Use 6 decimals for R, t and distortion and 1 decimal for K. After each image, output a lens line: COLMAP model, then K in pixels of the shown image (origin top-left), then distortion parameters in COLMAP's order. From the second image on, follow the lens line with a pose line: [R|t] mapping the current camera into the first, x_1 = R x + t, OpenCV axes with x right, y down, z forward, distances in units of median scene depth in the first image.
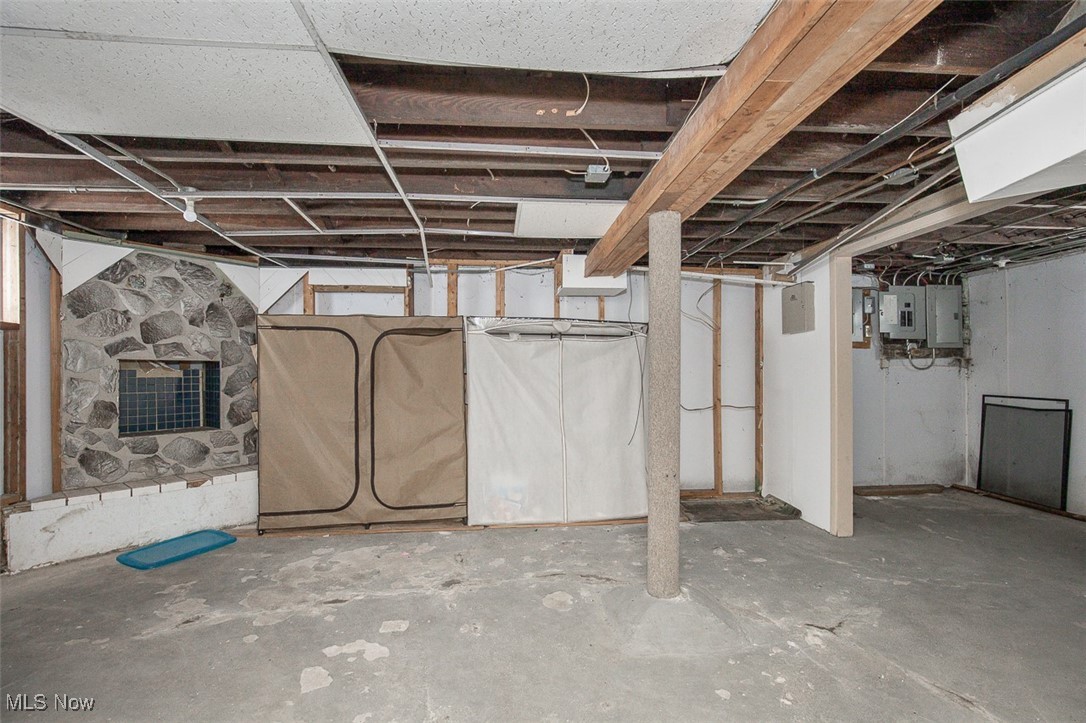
lens RADIAL K [[500.2, 0, 543.0], [0, 500.2, 361.5], [0, 0, 1]] dist [-0.002617, -0.000152]
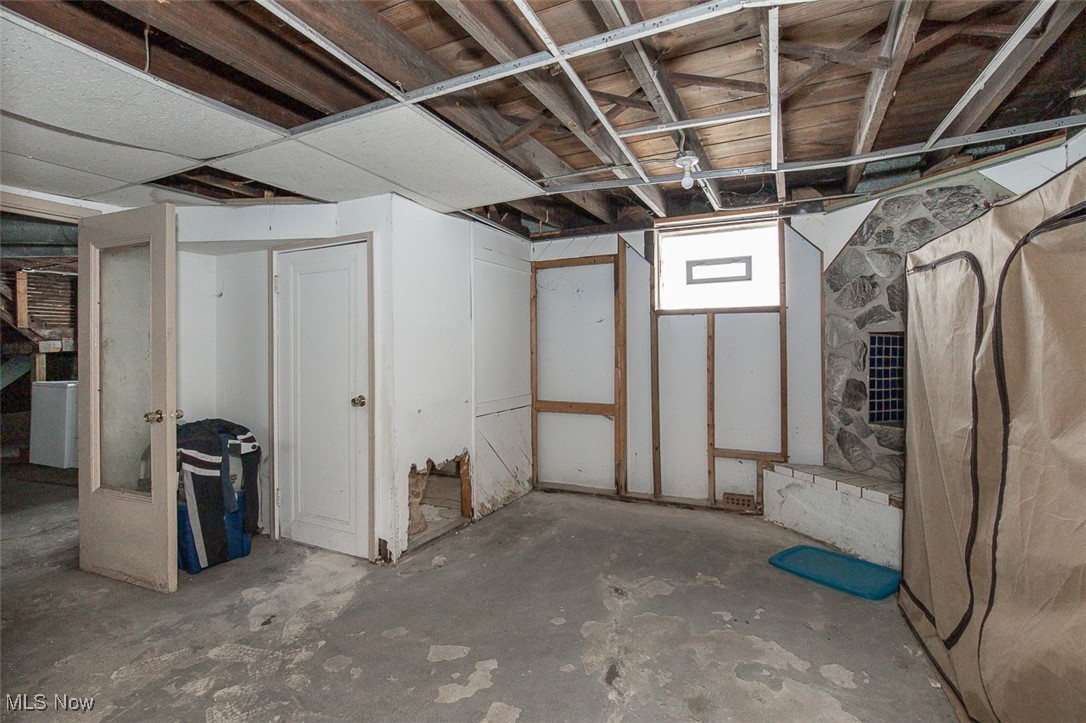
lens RADIAL K [[504.5, 0, 543.6], [0, 504.5, 347.1], [0, 0, 1]] dist [-0.013615, -0.000174]
pose [[-0.504909, 0.003285, -0.863166, 0.200130], [0.031862, 0.999382, -0.014834, 0.016818], [0.862584, -0.034992, -0.504702, 1.033754]]
